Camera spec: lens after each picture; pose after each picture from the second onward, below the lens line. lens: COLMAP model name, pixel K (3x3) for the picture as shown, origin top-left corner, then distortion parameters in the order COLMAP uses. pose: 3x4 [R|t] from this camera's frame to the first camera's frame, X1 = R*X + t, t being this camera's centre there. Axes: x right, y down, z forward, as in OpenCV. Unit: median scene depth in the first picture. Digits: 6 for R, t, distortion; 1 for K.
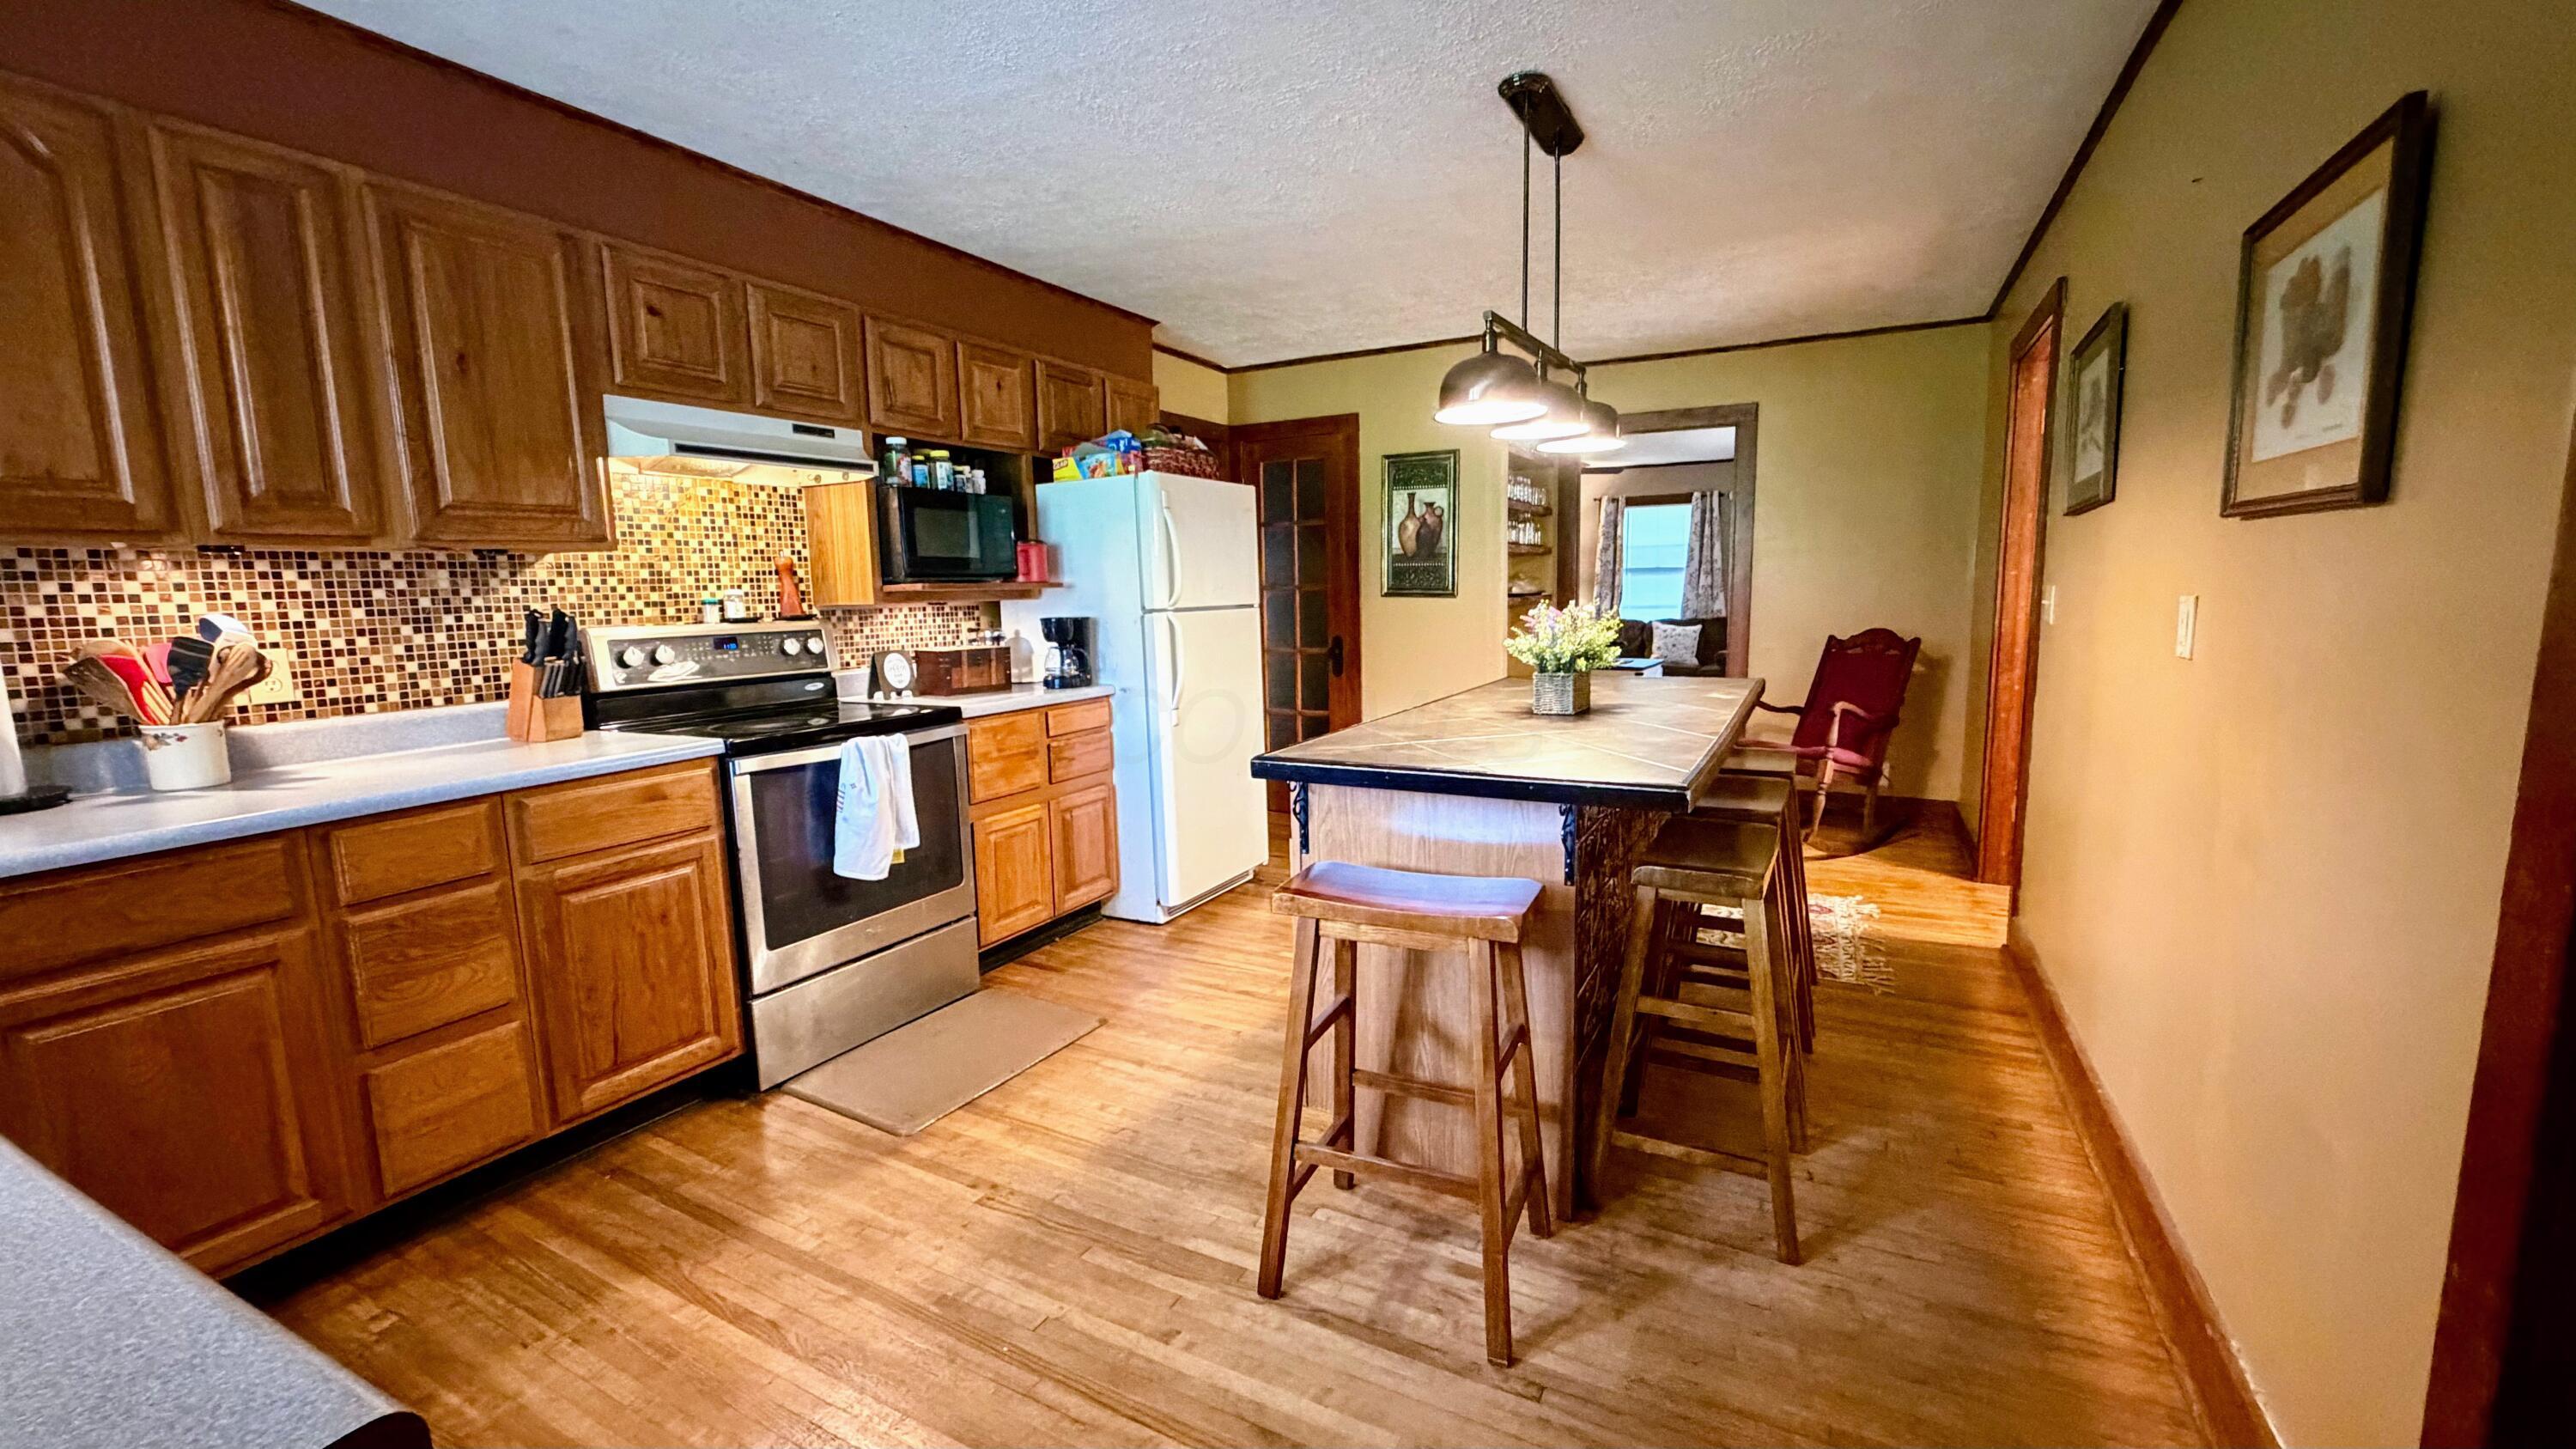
lens RADIAL K [[1024.1, 0, 1288.0], [0, 1024.1, 724.5], [0, 0, 1]] dist [-0.000169, 0.000092]
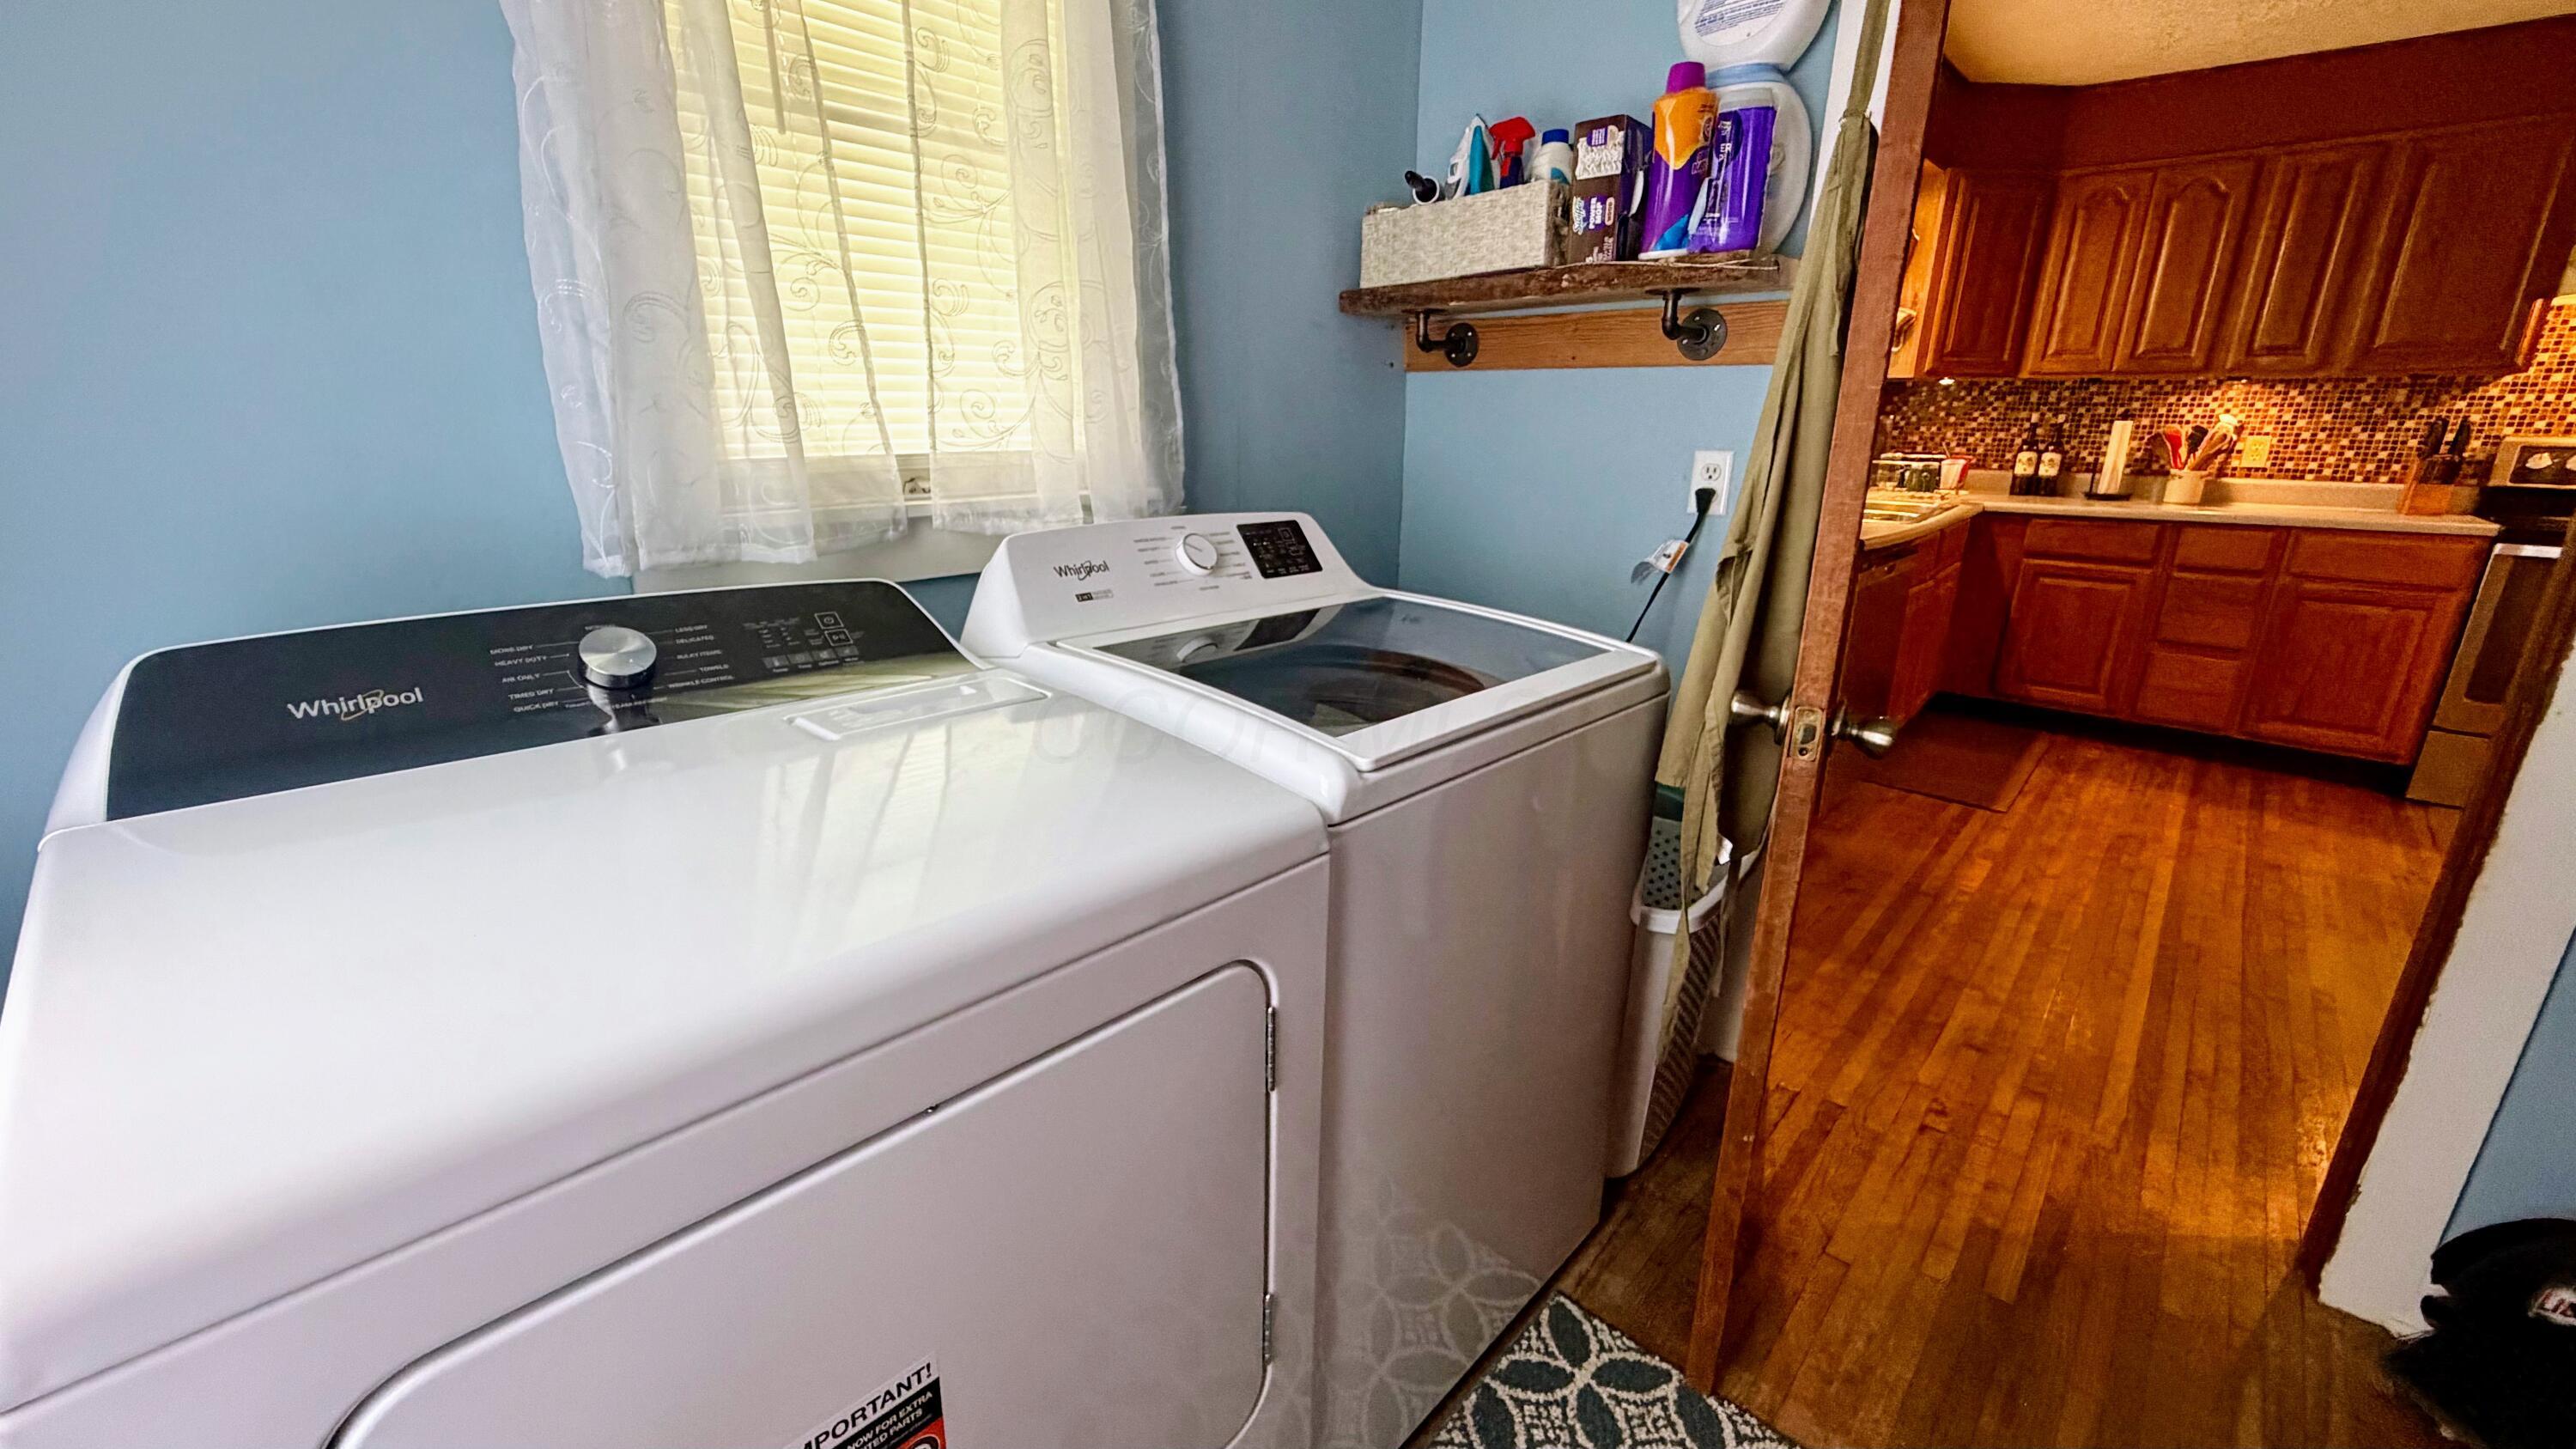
lens RADIAL K [[1024.1, 0, 1288.0], [0, 1024.1, 724.5], [0, 0, 1]] dist [-0.000169, 0.000092]
pose [[-0.248585, 0.299252, -0.921224, 1.163589], [-0.135272, 0.931032, 0.338940, 0.018283], [0.959118, 0.208871, -0.190960, -0.174216]]
